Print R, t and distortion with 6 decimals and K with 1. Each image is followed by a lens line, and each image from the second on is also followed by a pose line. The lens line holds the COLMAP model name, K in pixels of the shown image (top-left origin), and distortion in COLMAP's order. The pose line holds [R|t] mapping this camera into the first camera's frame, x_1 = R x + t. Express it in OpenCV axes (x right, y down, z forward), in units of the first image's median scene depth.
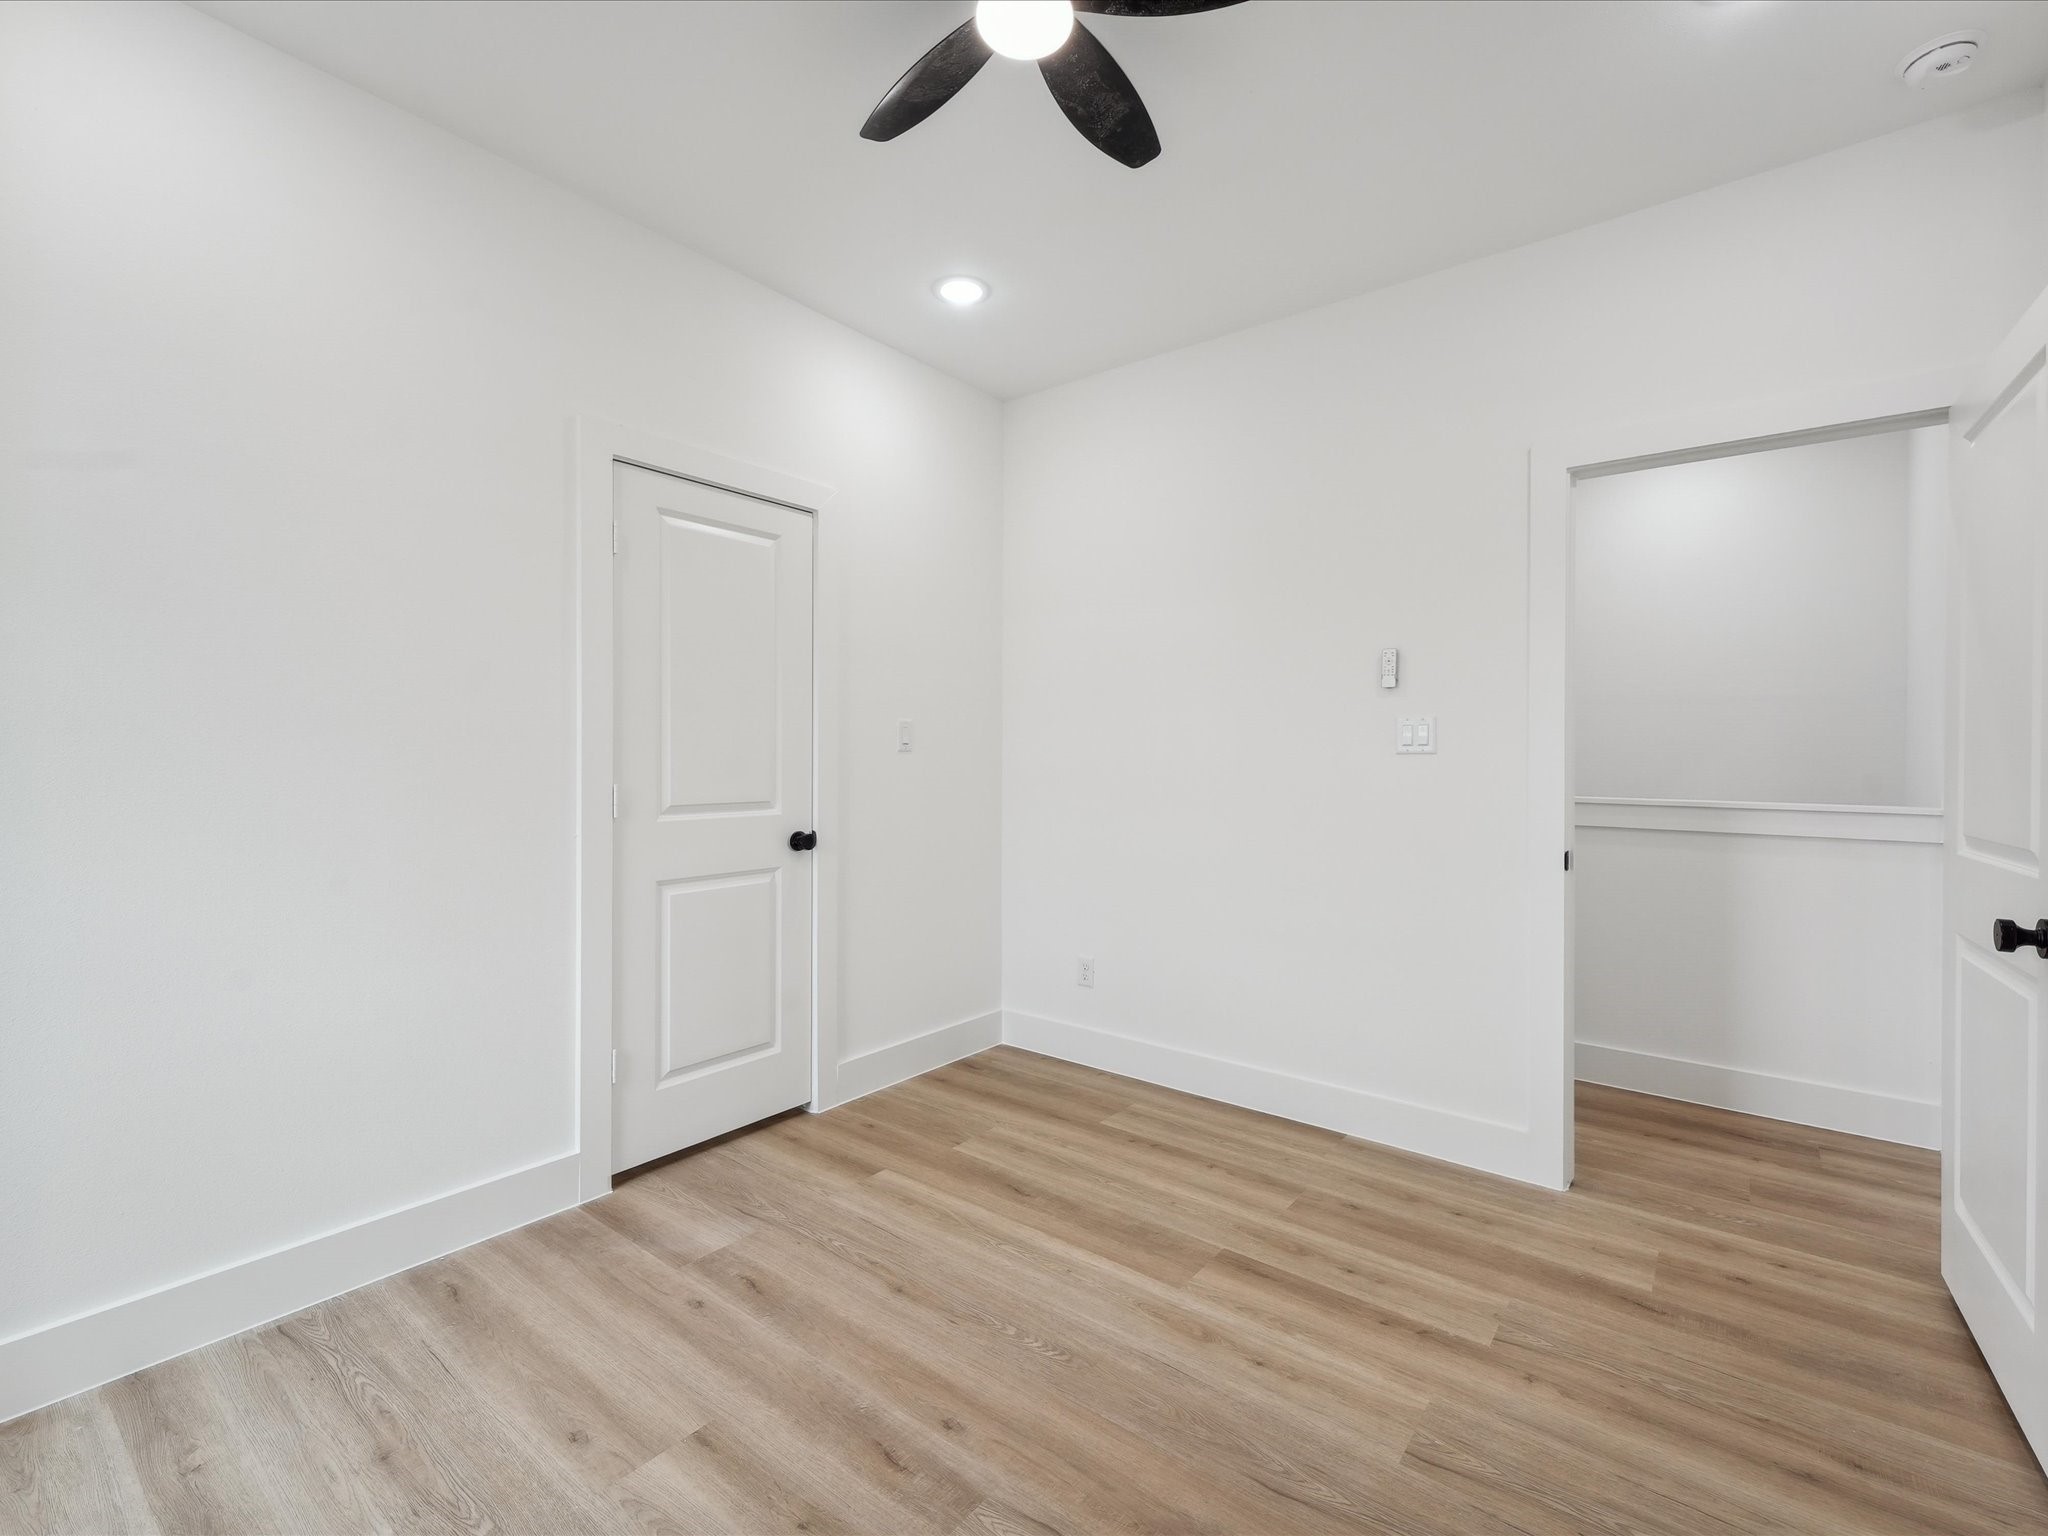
lens RADIAL K [[924.6, 0, 1024.0], [0, 924.6, 768.0], [0, 0, 1]] dist [0.004075, -0.000086]
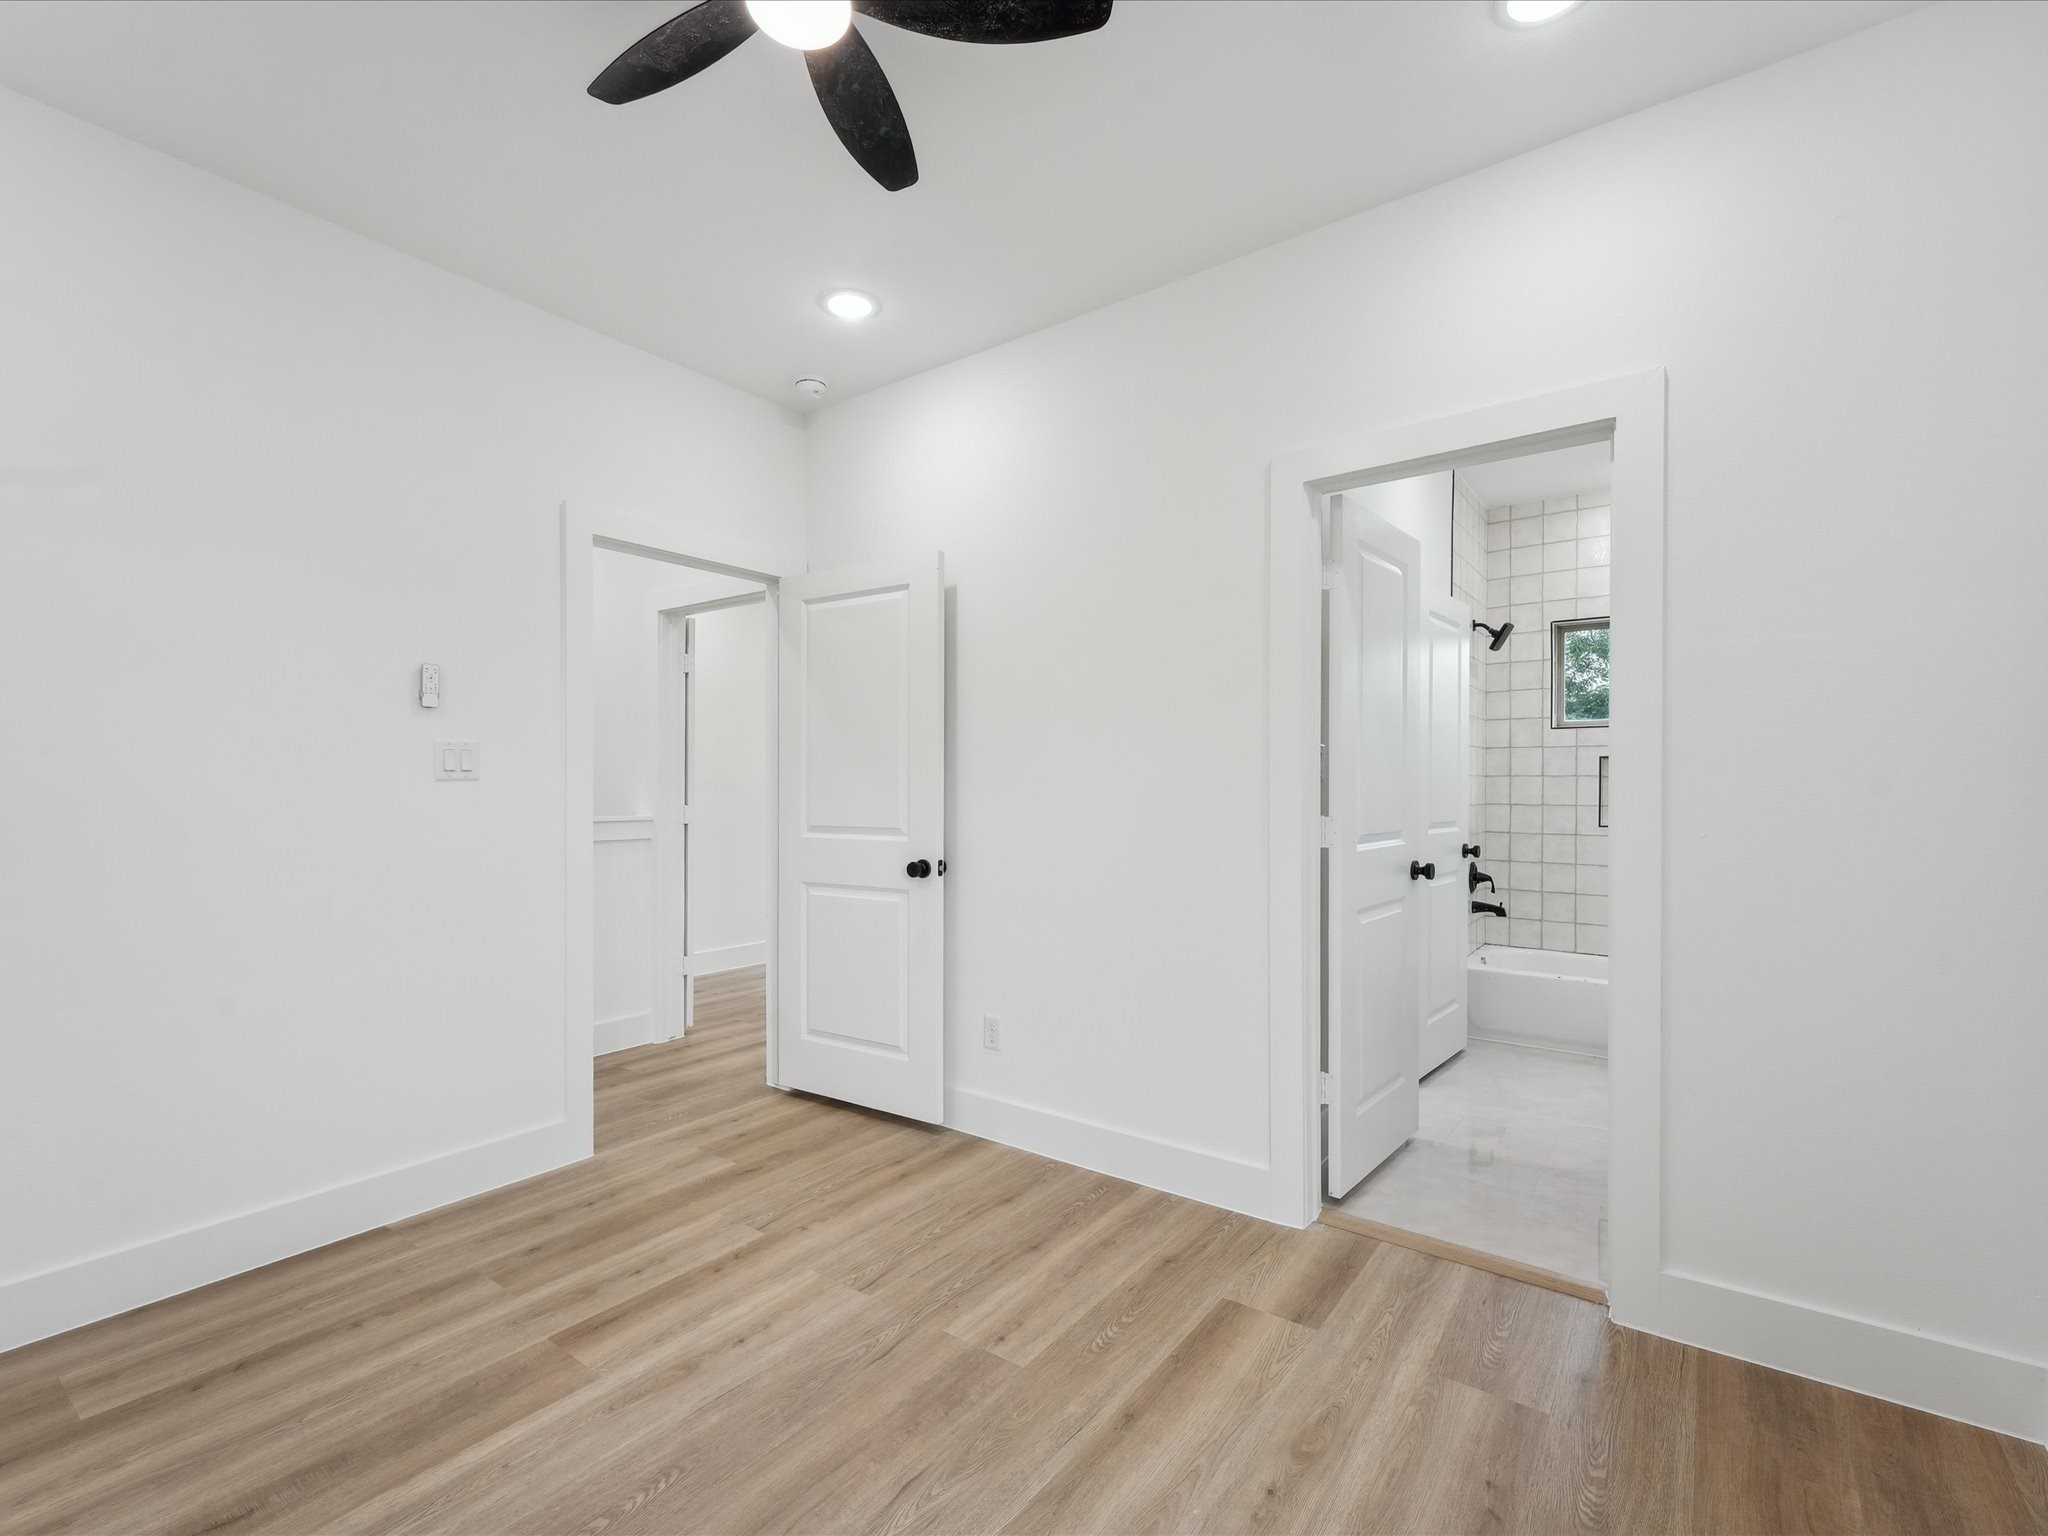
lens RADIAL K [[924.6, 0, 1024.0], [0, 924.6, 768.0], [0, 0, 1]] dist [0.004075, -0.000086]
pose [[-0.028756, 0.009340, 0.999543, -0.708426], [0.014749, 0.999851, -0.008918, -0.013812], [-0.999478, 0.014486, -0.028889, 0.574026]]
